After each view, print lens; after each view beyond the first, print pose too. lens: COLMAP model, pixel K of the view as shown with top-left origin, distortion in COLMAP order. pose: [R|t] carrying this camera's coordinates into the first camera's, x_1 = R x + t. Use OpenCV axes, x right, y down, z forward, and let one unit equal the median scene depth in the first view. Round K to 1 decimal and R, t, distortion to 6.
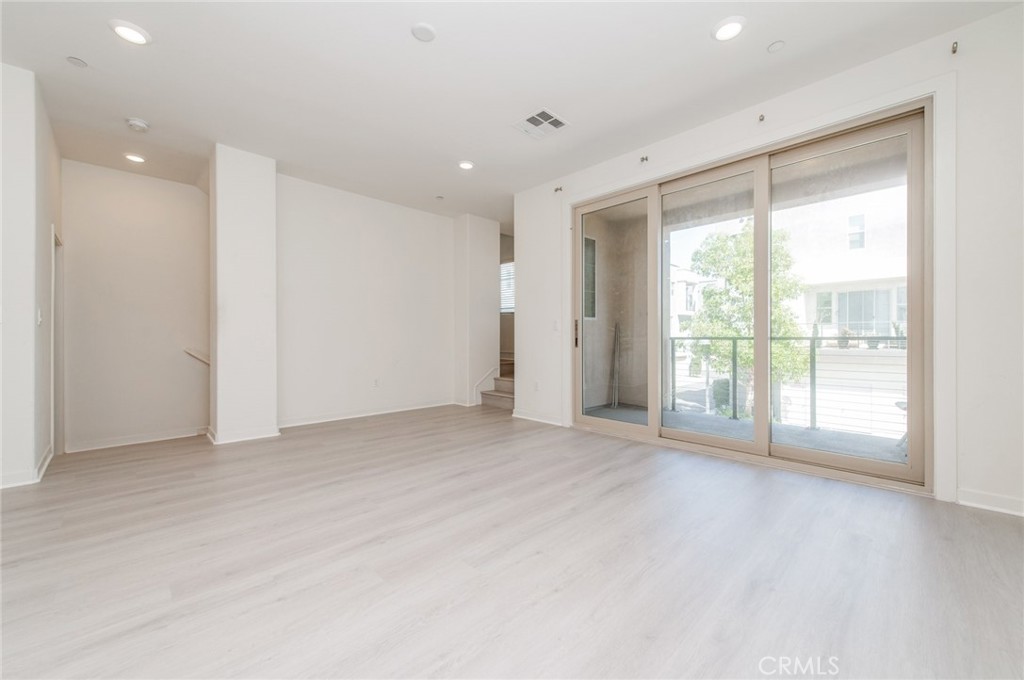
lens RADIAL K [[398.7, 0, 513.4], [0, 398.7, 341.2], [0, 0, 1]] dist [0.008494, -0.000133]
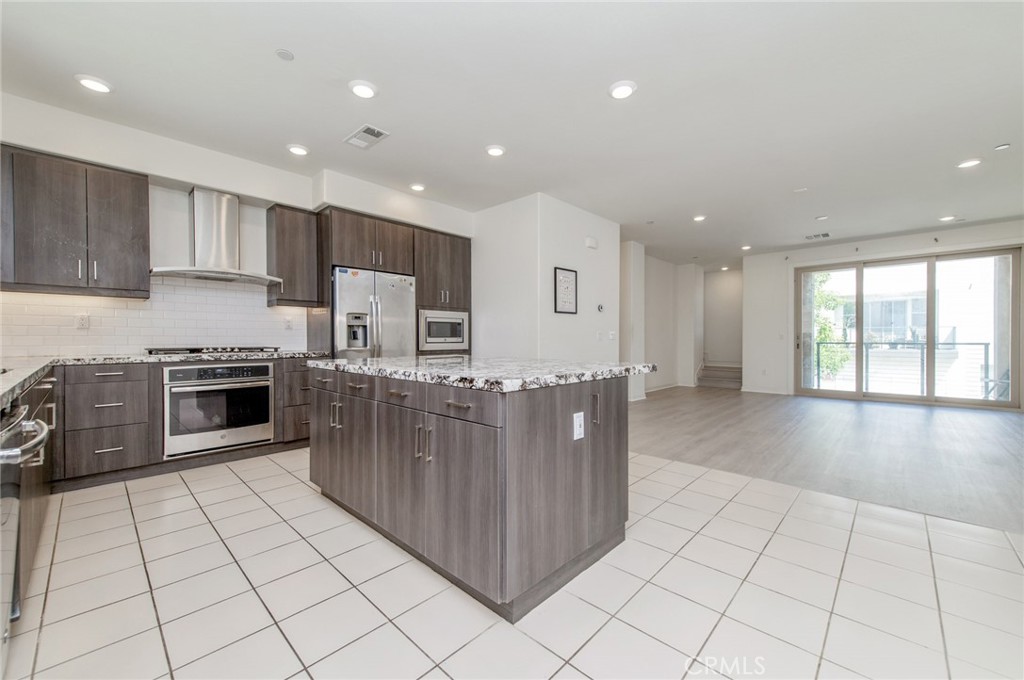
lens RADIAL K [[398.7, 0, 513.4], [0, 398.7, 341.2], [0, 0, 1]] dist [0.008494, -0.000133]
pose [[0.999456, 0.000439, 0.032990, -1.758450], [-0.000451, 1.000000, 0.000335, -0.030478], [-0.032990, -0.000350, 0.999456, -1.098542]]
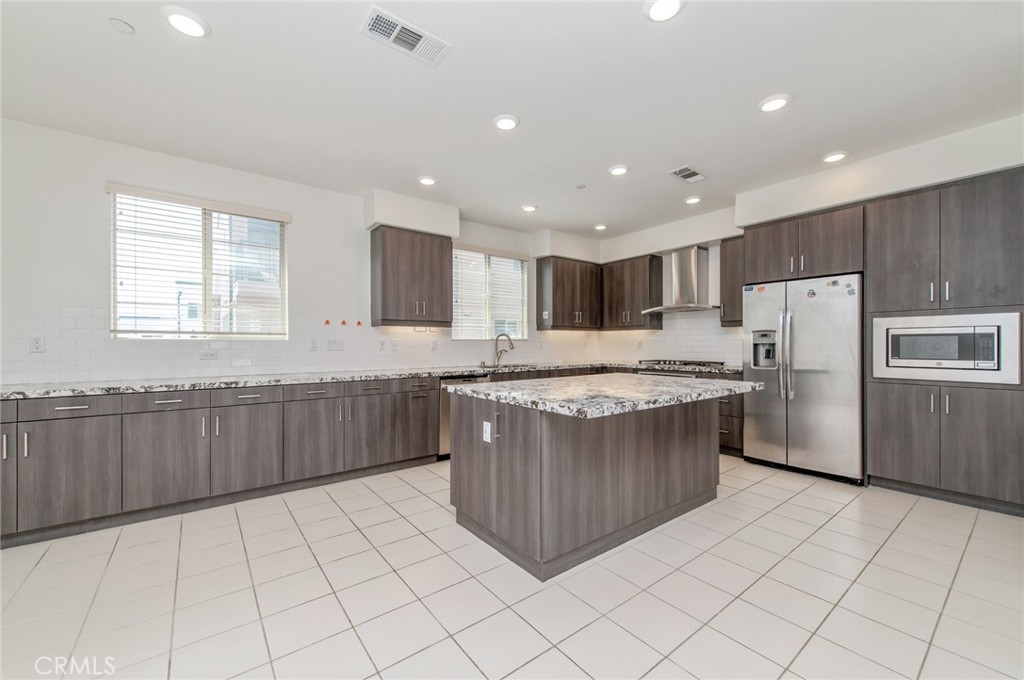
lens RADIAL K [[405.4, 0, 512.0], [0, 405.4, 340.0], [0, 0, 1]] dist [0.023353, -0.006873]
pose [[-0.116623, -0.007477, -0.993148, -0.791603], [-0.003627, 0.999968, -0.007103, -0.085913], [0.993170, 0.002774, -0.116646, -0.328186]]
